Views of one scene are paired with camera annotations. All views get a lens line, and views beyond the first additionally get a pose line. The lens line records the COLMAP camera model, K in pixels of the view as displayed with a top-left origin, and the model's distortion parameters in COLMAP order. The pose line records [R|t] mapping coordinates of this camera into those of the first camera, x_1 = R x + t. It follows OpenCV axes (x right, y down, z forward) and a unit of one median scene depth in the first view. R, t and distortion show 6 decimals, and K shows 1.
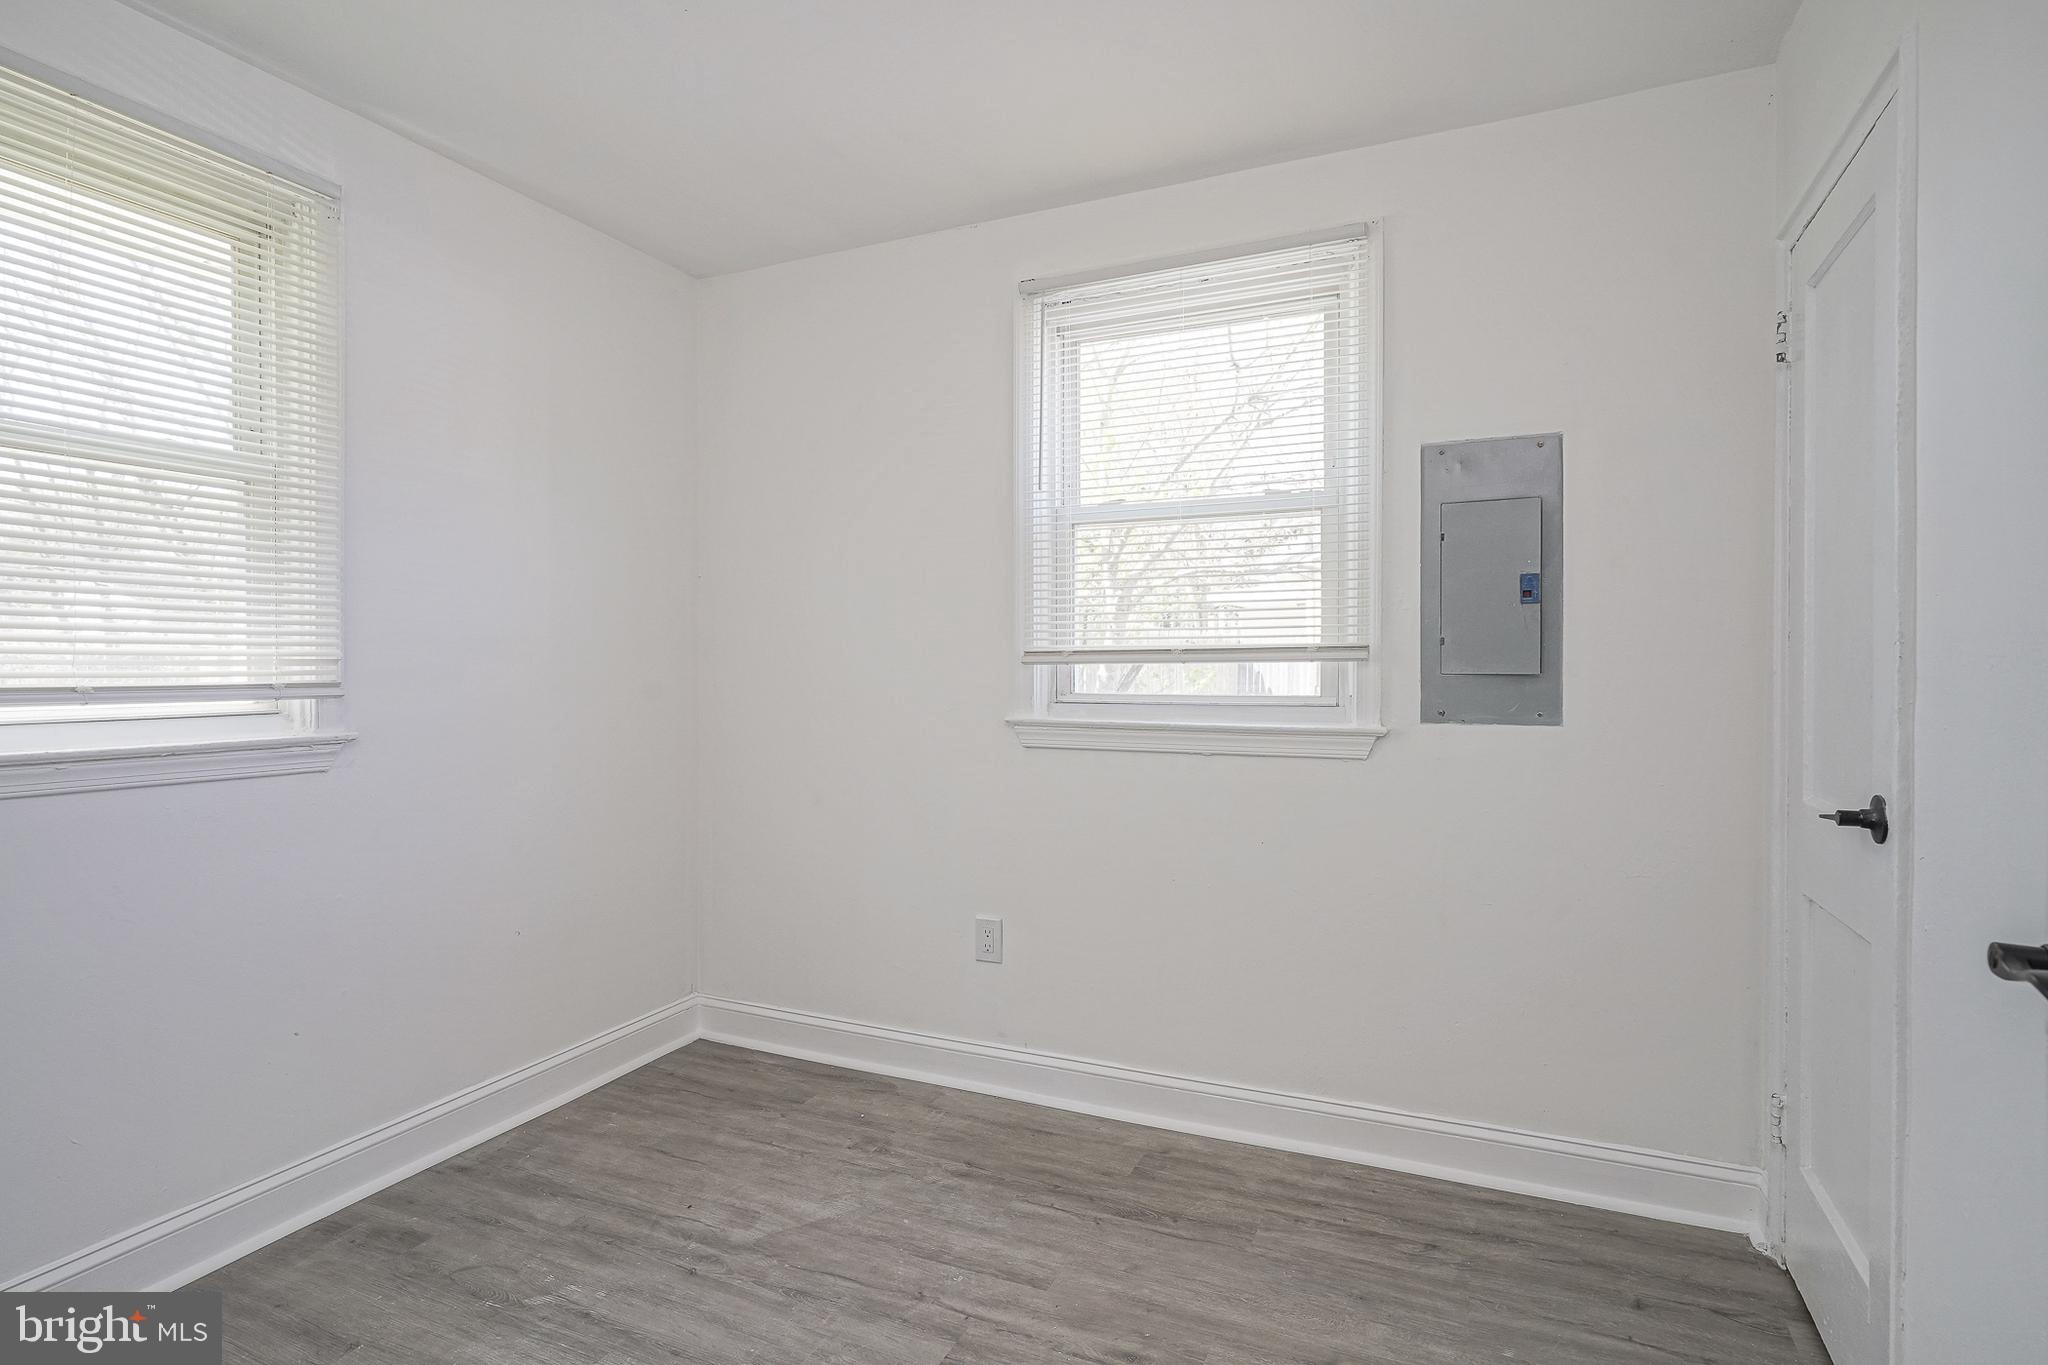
lens RADIAL K [[1039.1, 0, 1063.9], [0, 1039.1, 677.5], [0, 0, 1]] dist [-0.011378, 0.006199]
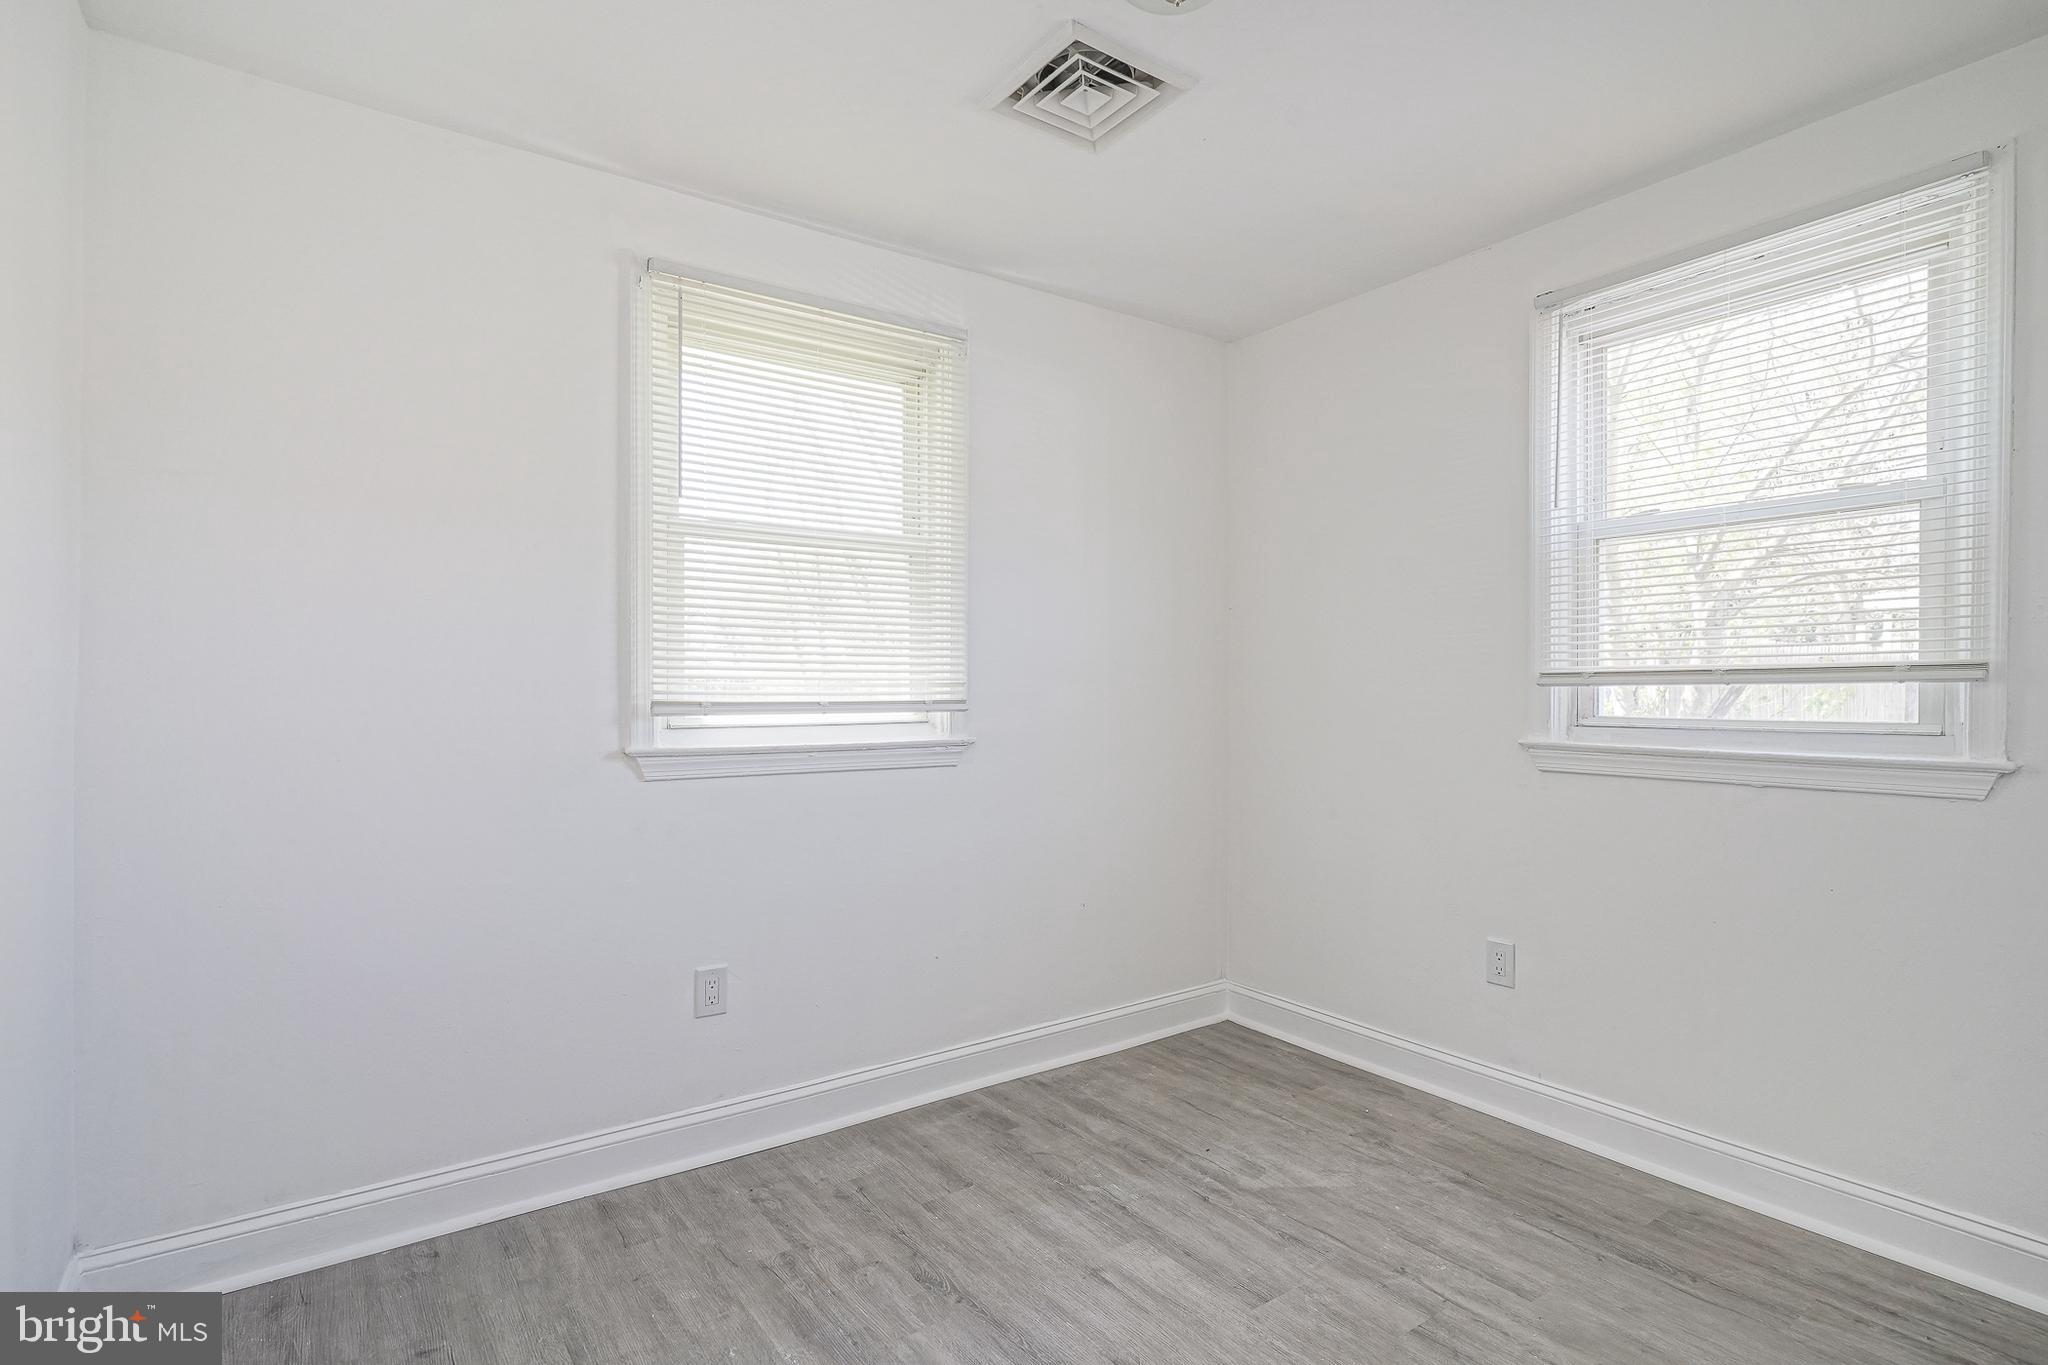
lens RADIAL K [[1032.8, 0, 1031.7], [0, 1032.8, 701.2], [0, 0, 1]] dist [-0.003962, 0.006258]
pose [[0.853580, 0.006470, -0.520921, 0.072128], [-0.005843, 0.999979, 0.002845, 0.001919], [0.520928, 0.000615, 0.853600, -0.098231]]
